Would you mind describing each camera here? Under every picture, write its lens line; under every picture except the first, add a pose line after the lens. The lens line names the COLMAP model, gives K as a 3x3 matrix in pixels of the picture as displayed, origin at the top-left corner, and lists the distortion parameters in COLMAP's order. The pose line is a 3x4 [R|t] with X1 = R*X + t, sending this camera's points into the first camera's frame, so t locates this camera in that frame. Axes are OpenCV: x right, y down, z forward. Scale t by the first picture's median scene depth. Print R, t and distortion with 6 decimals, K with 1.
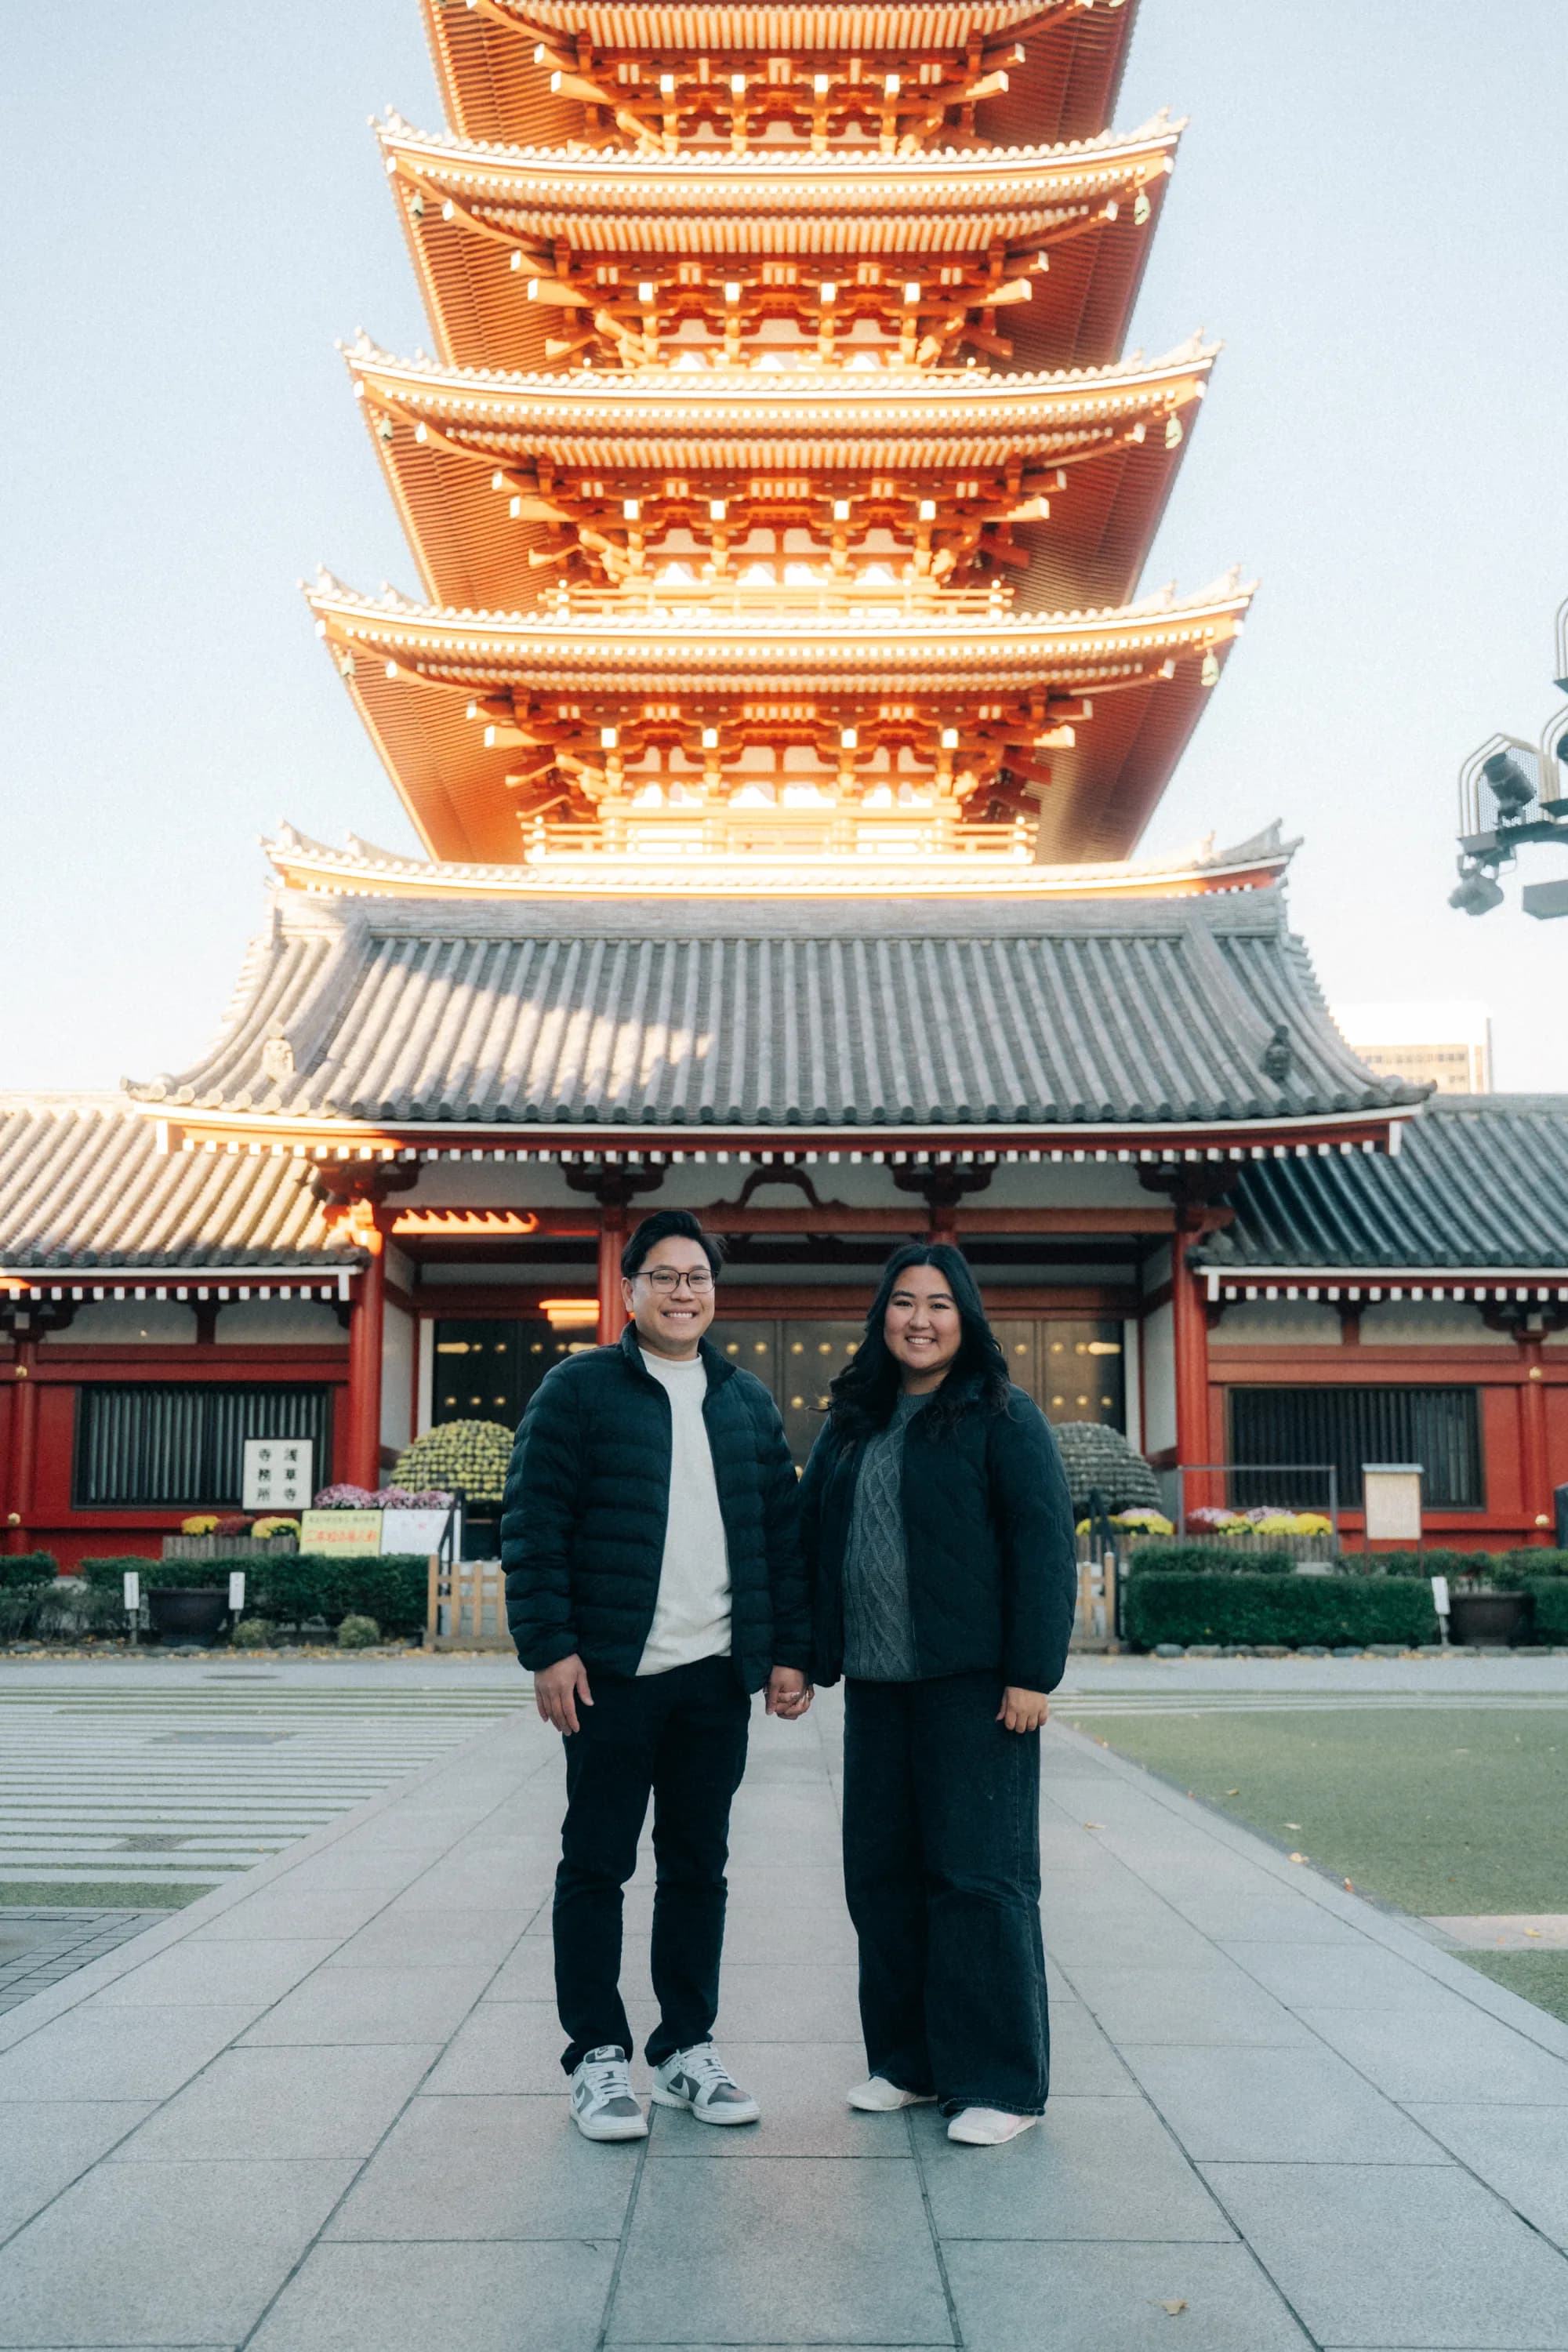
lens RADIAL K [[2330.8, 0, 962.3], [0, 2330.8, 1176.3], [0, 0, 1]] dist [0.003981, 0.005178]
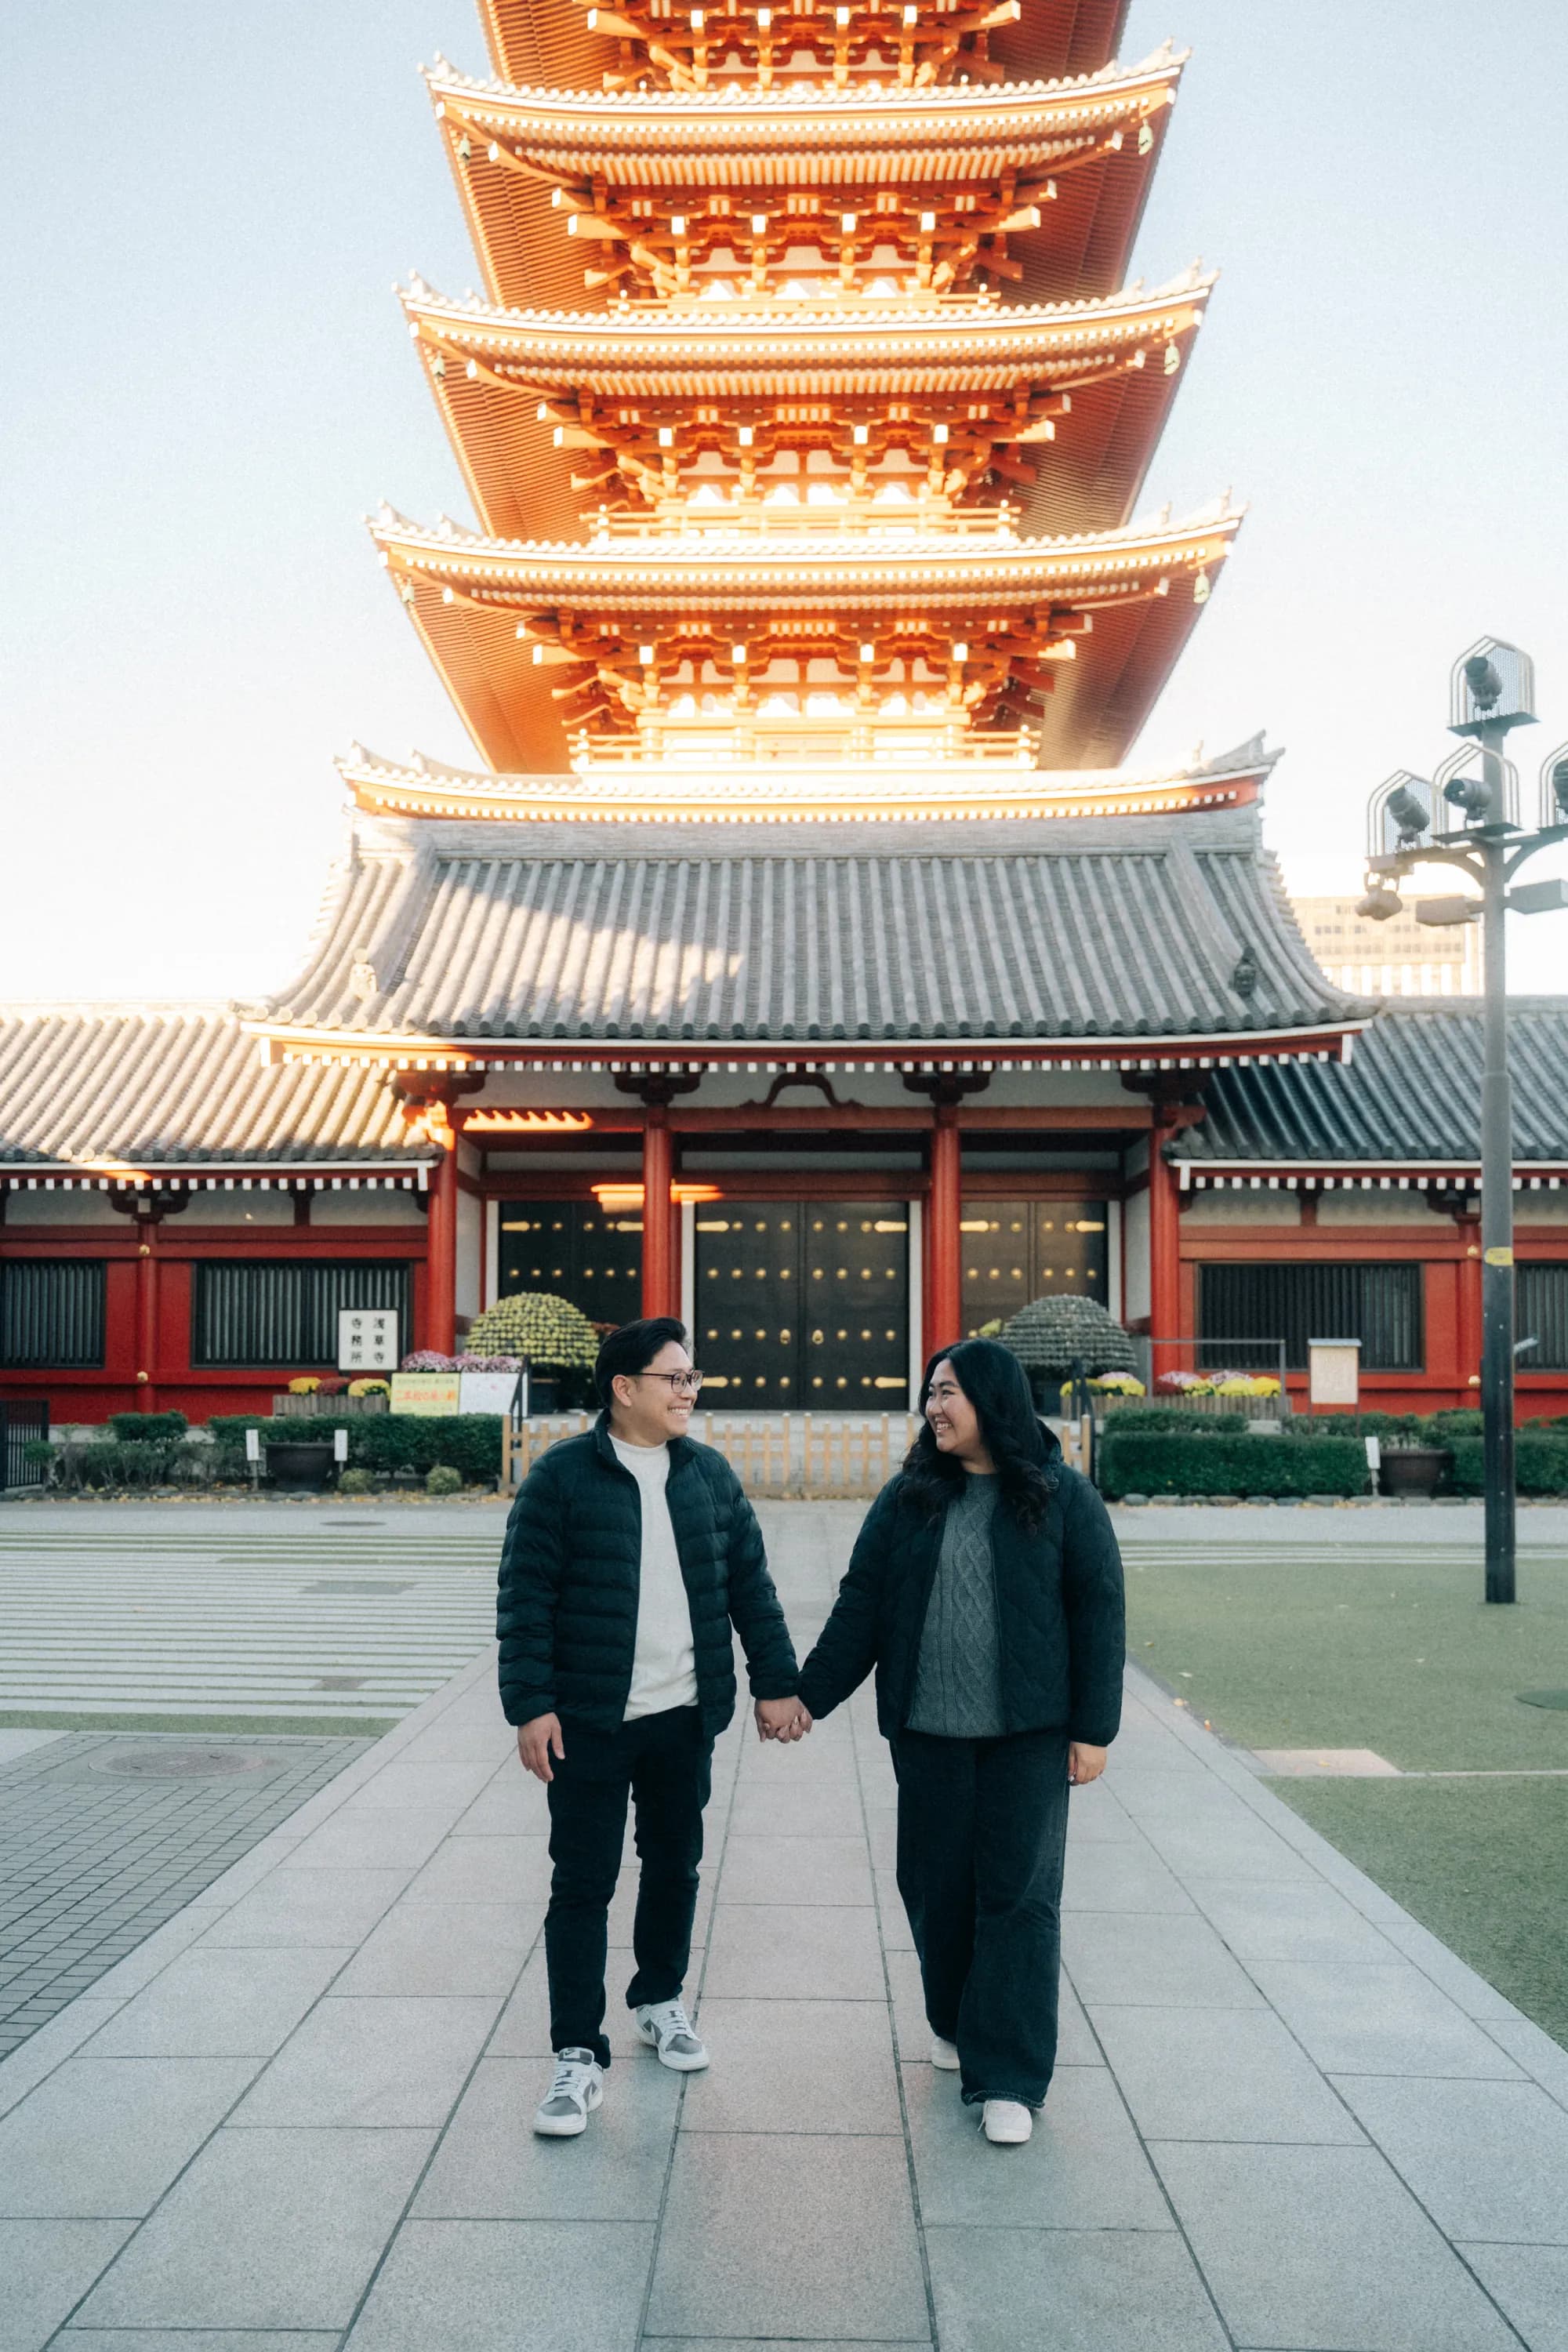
lens RADIAL K [[2330.8, 0, 962.3], [0, 2330.8, 1176.3], [0, 0, 1]] dist [0.003981, 0.005178]
pose [[0.999917, 0.007245, -0.010651, 0.010860], [-0.006282, 0.996122, 0.087759, -0.048631], [0.011246, -0.087685, 0.996085, -0.121281]]
